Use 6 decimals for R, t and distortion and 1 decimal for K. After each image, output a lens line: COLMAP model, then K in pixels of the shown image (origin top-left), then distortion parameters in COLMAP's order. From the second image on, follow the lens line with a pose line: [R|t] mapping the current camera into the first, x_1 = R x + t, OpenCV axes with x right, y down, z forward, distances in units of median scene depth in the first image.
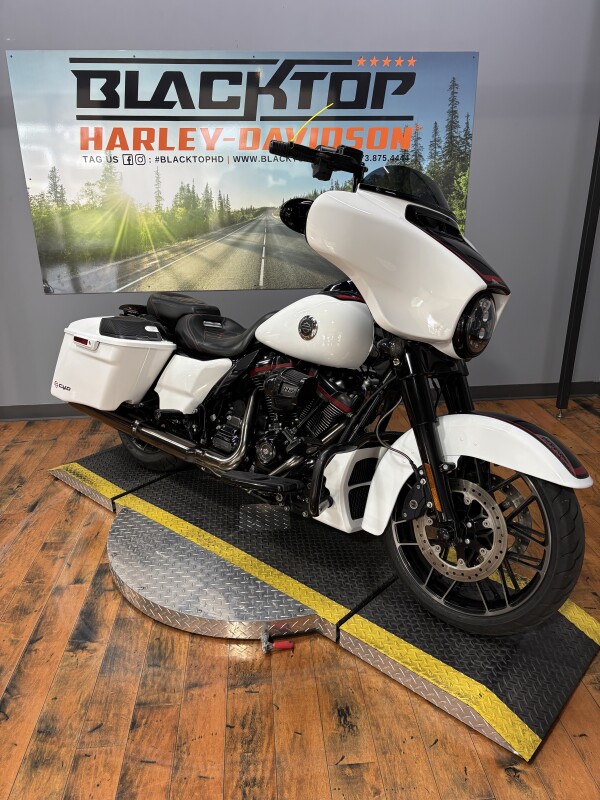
lens RADIAL K [[618.8, 0, 300.0], [0, 618.8, 400.0], [0, 0, 1]] dist [0.035710, 0.012328]
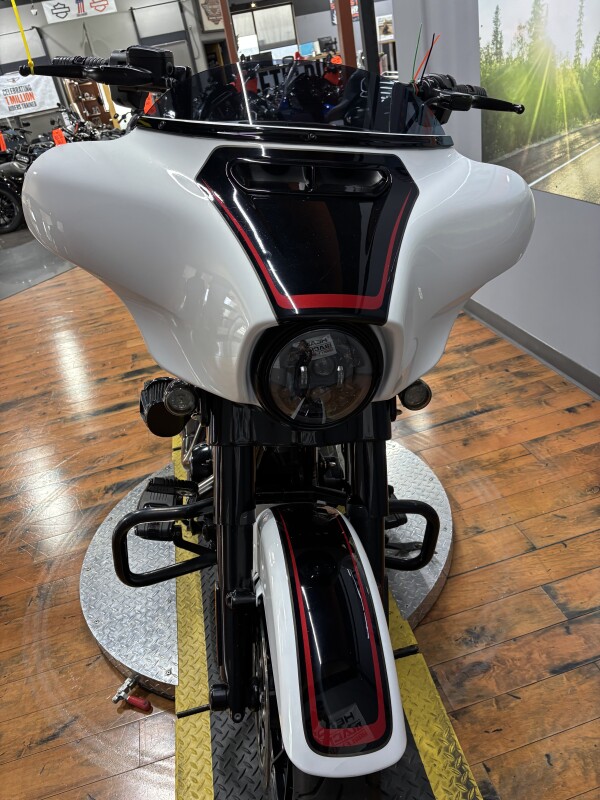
lens RADIAL K [[607.4, 0, 295.5], [0, 607.4, 403.9], [0, 0, 1]] dist [0.069566, -0.084986]
pose [[0.157294, 0.471260, -0.867855, 0.416543], [-0.181950, 0.877580, 0.443563, -0.227779], [0.970646, 0.088137, 0.223783, 0.617010]]
